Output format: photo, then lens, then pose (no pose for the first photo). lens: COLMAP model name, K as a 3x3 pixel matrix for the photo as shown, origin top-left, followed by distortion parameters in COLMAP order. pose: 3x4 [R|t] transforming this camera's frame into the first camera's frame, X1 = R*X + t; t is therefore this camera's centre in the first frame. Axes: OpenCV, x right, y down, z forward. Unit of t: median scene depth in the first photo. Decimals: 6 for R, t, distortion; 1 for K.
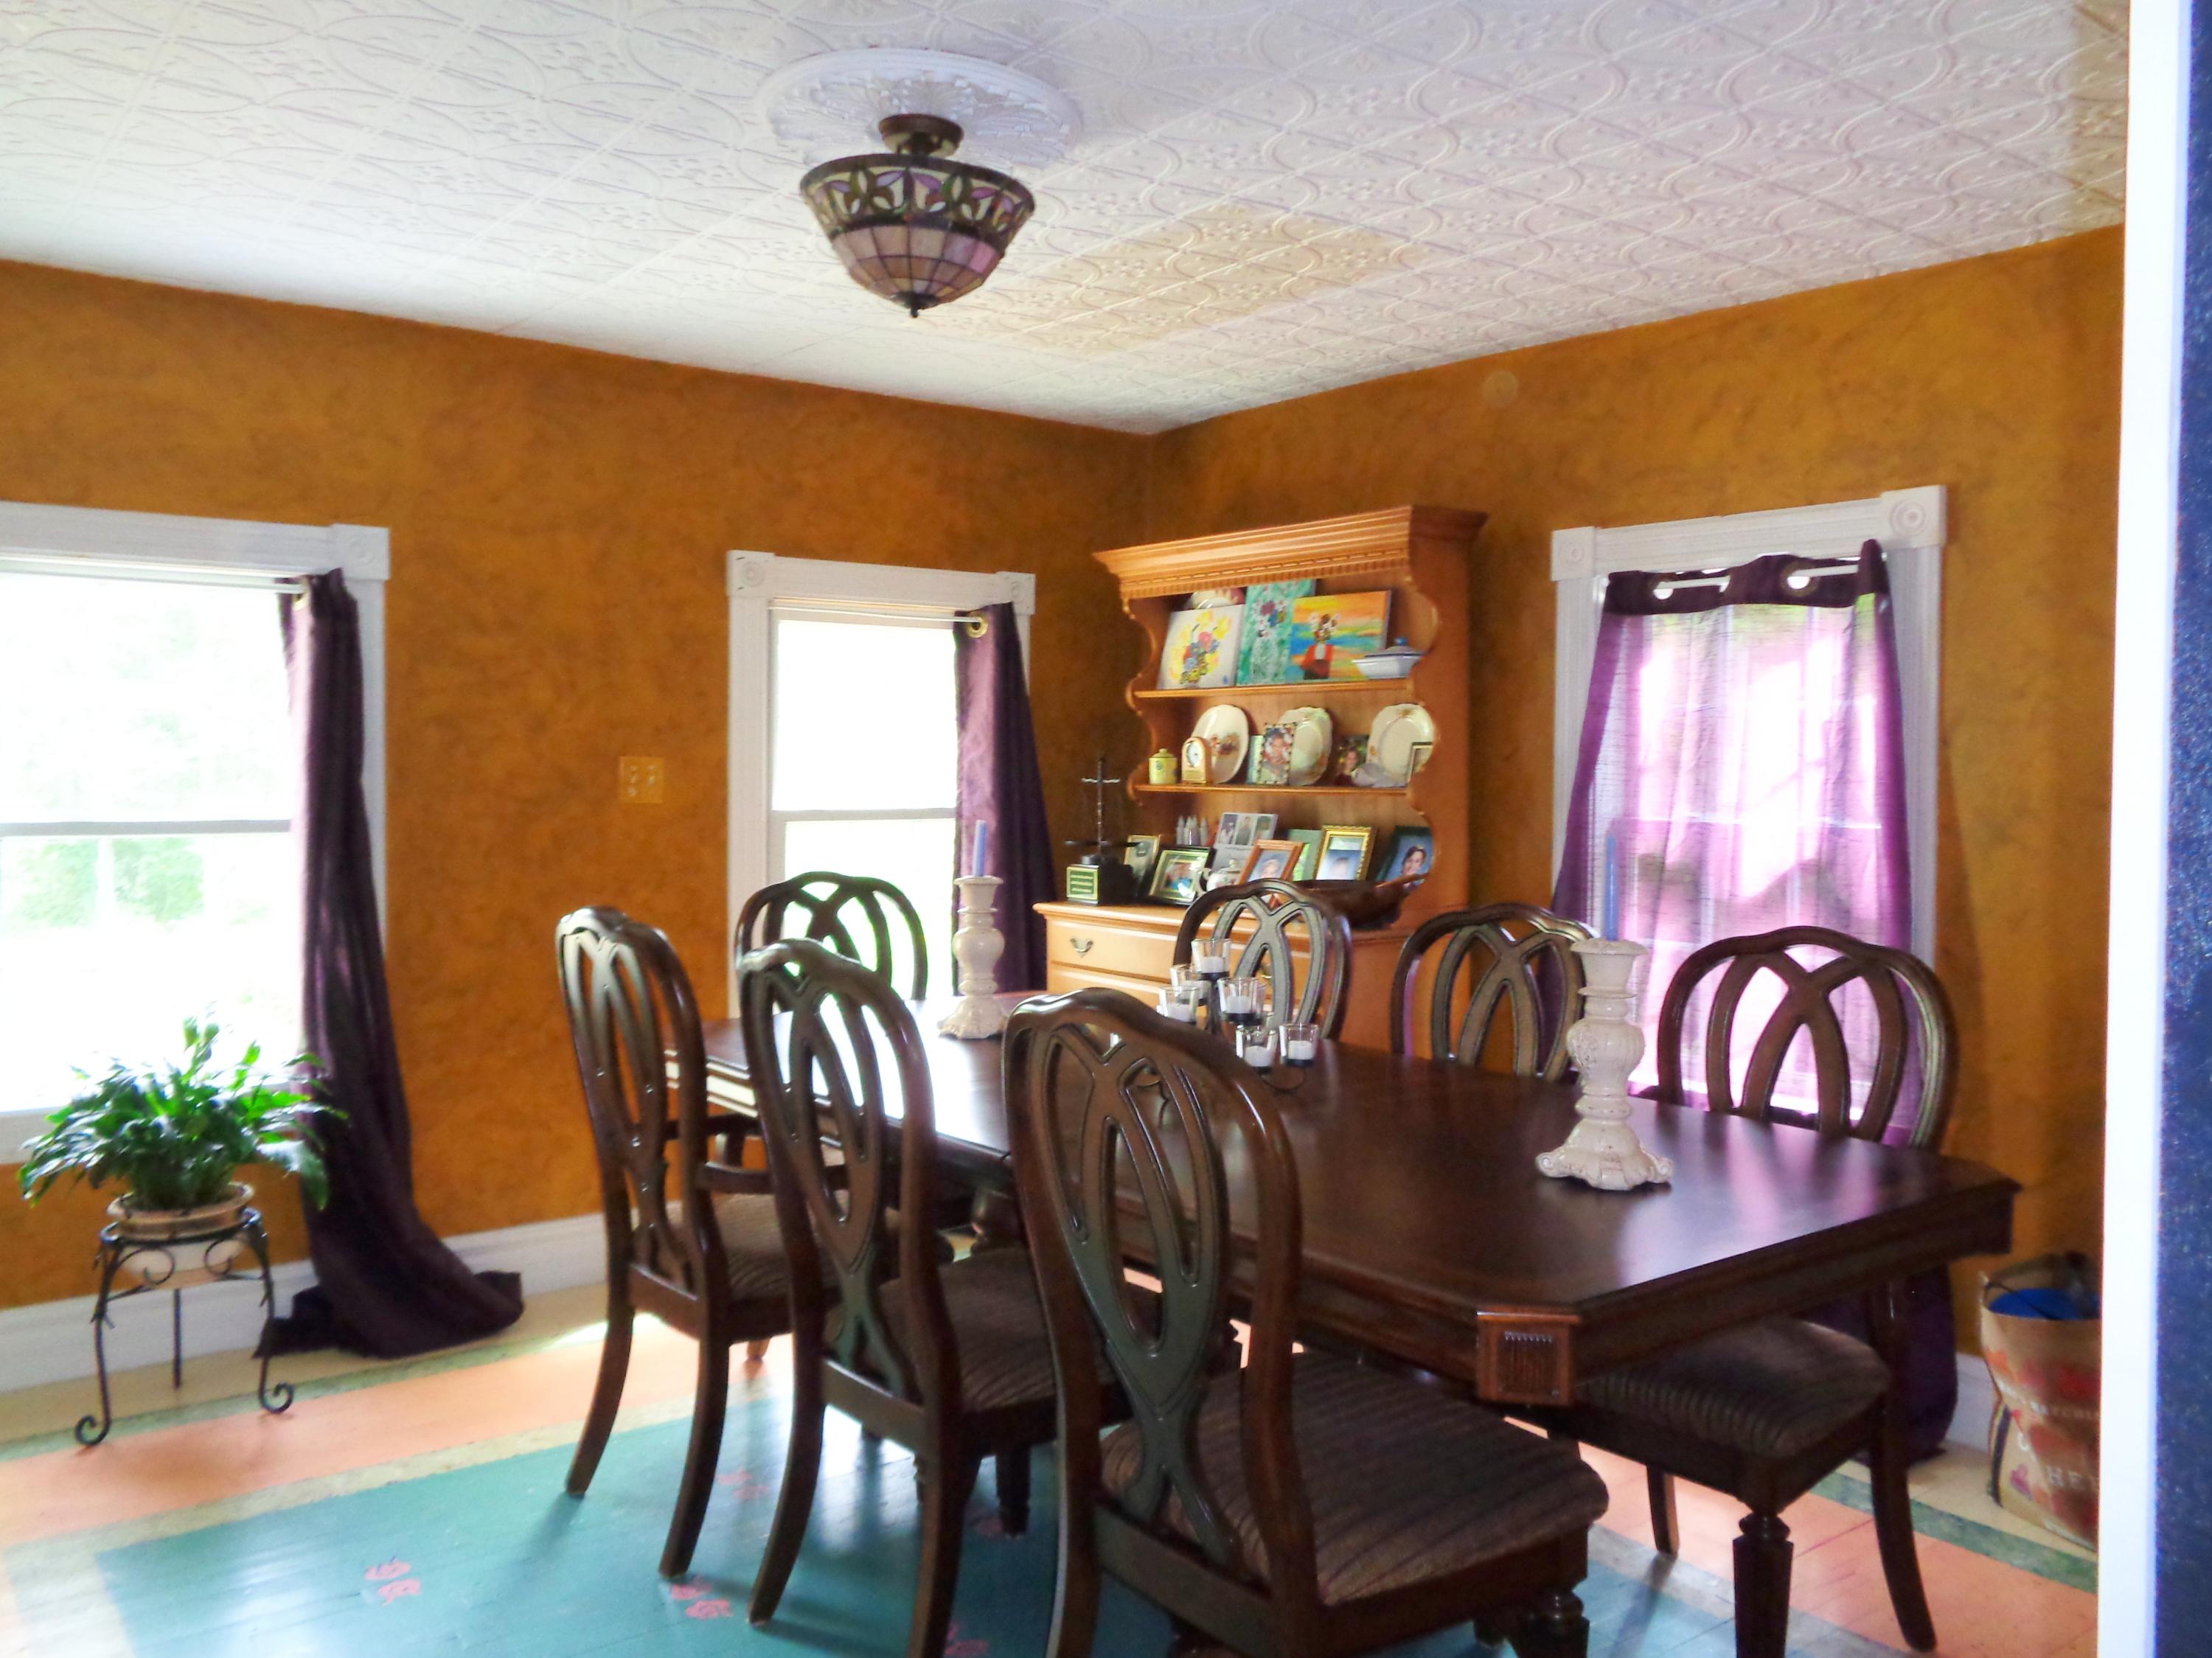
lens RADIAL K [[1752.1, 0, 1107.3], [0, 1752.1, 827.5], [0, 0, 1]] dist [0.005205, -0.004919]
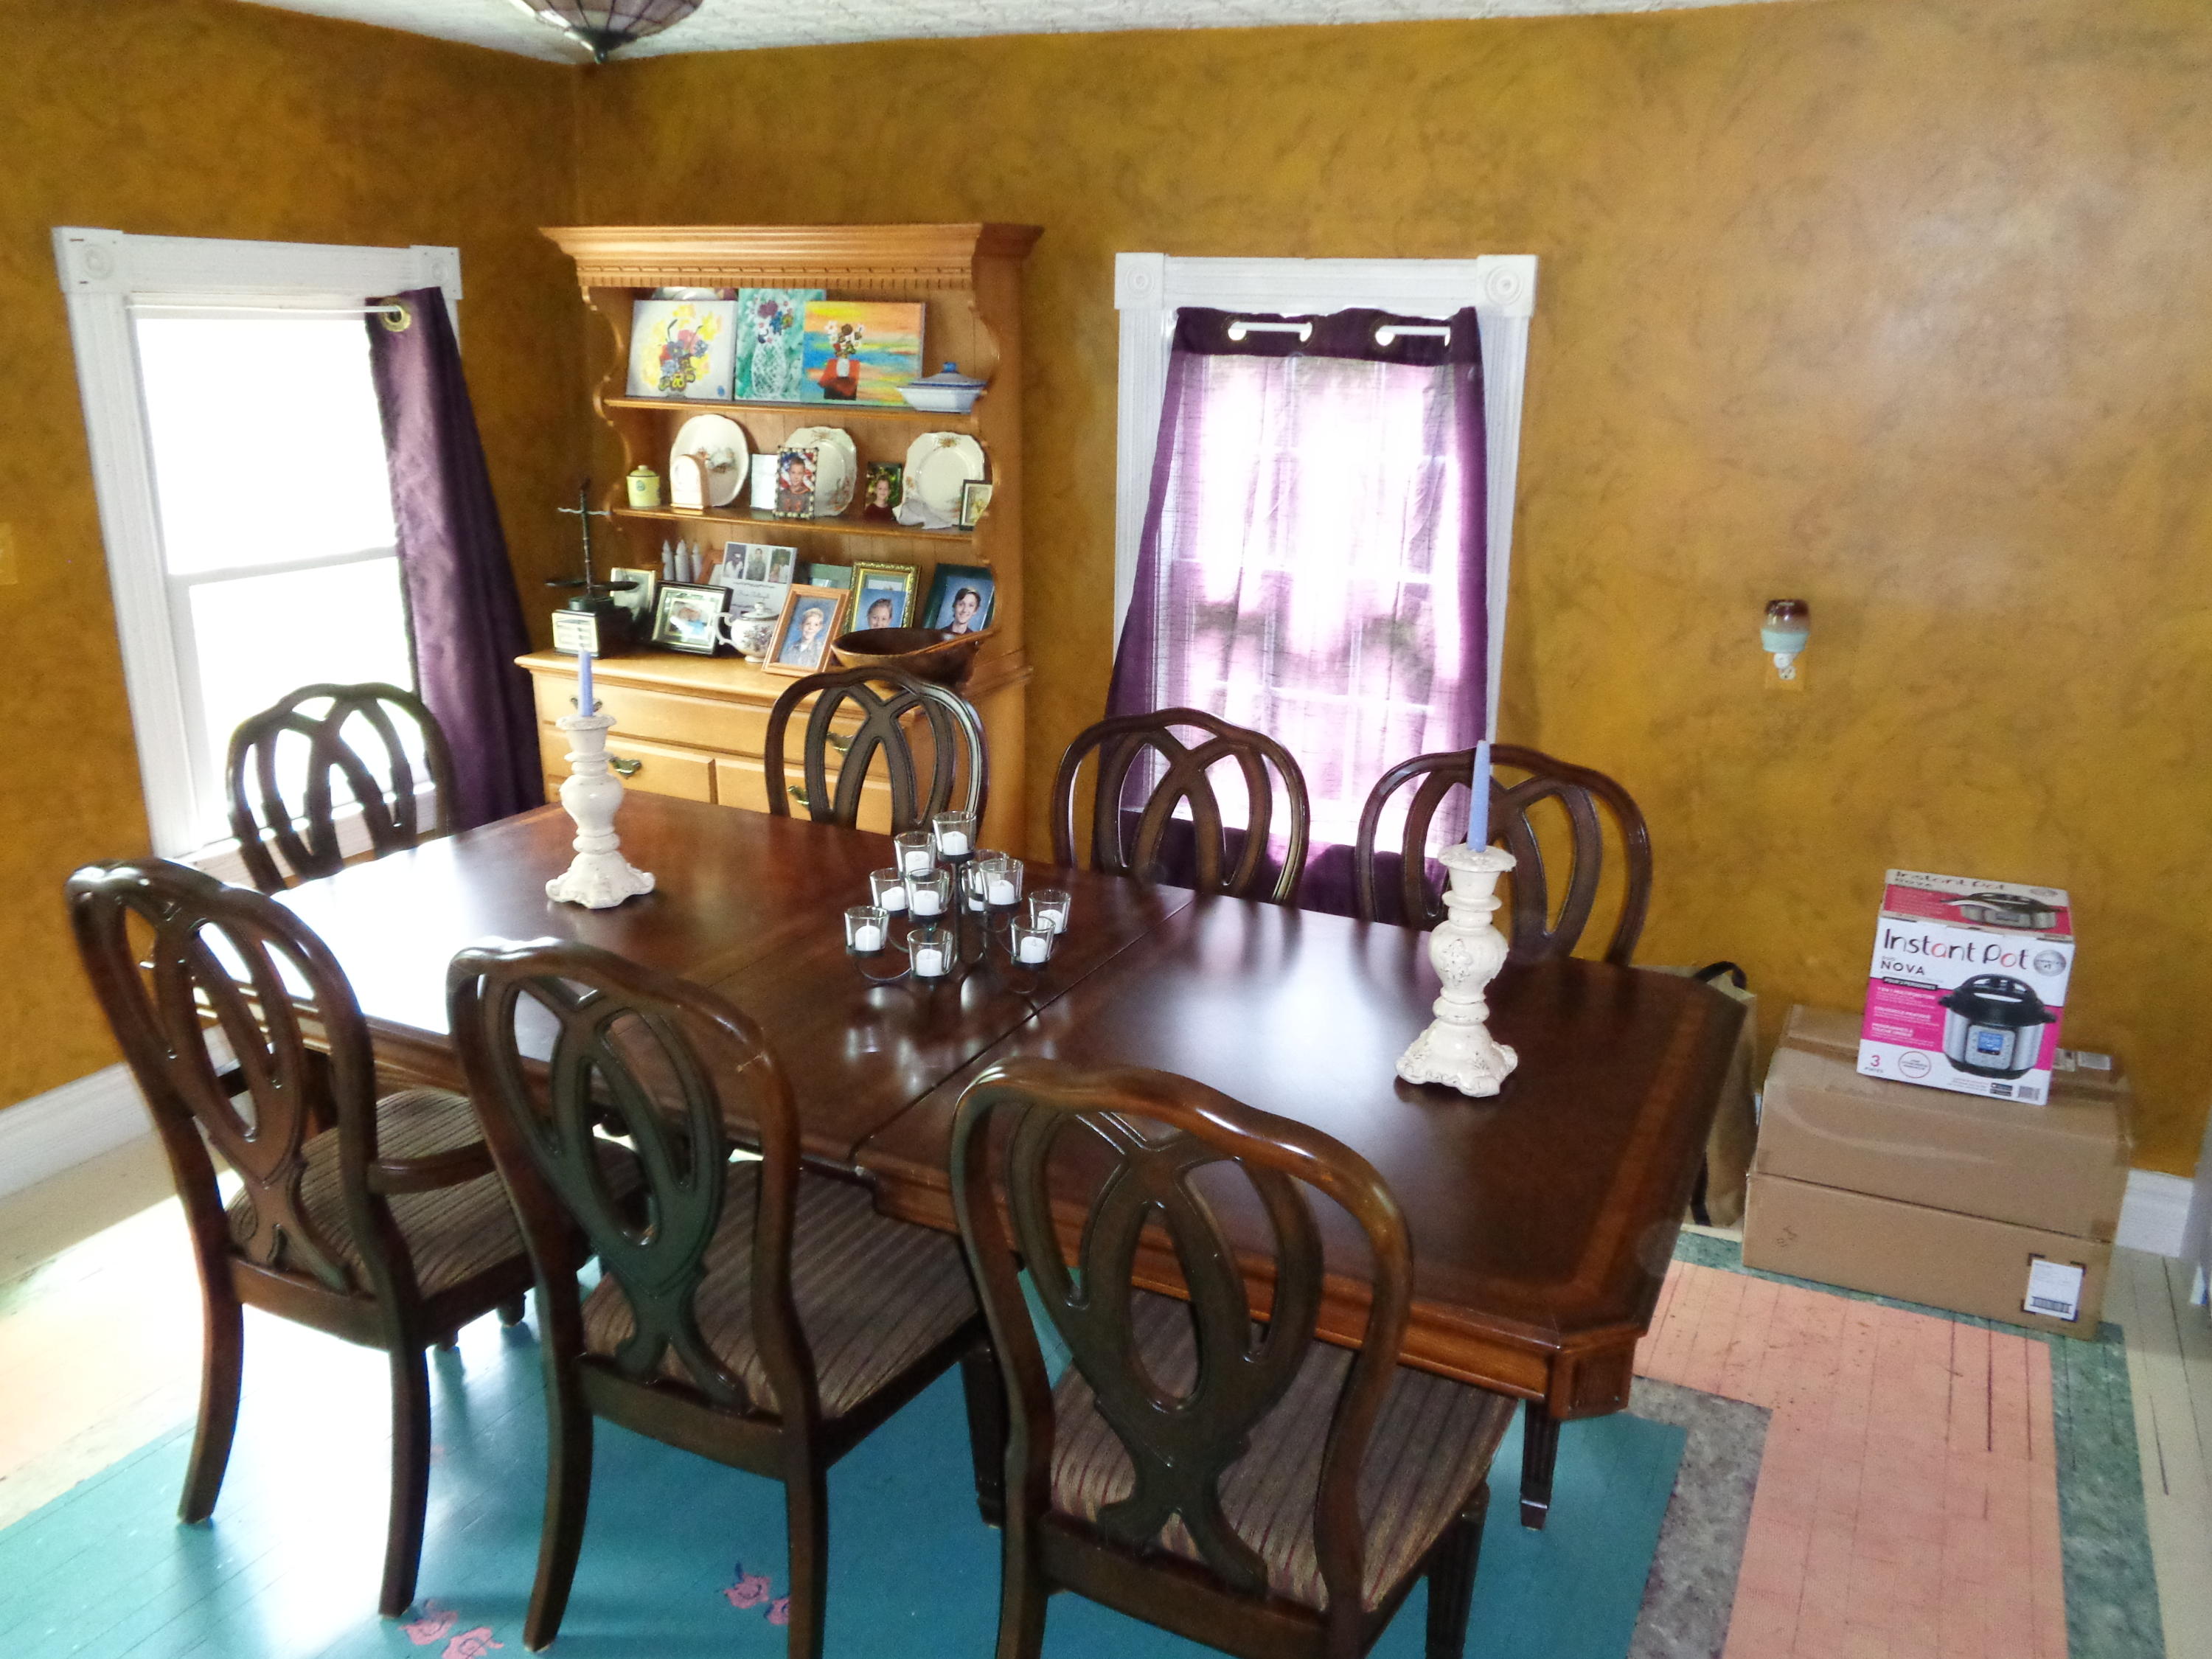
lens RADIAL K [[1671.1, 0, 1105.8], [0, 1671.1, 831.2], [0, 0, 1]] dist [0.002221, 0.002714]
pose [[0.899454, -0.121828, 0.419690, -0.147224], [0.005850, 0.963628, 0.267184, -0.100405], [-0.436976, -0.237864, 0.867452, 0.142011]]
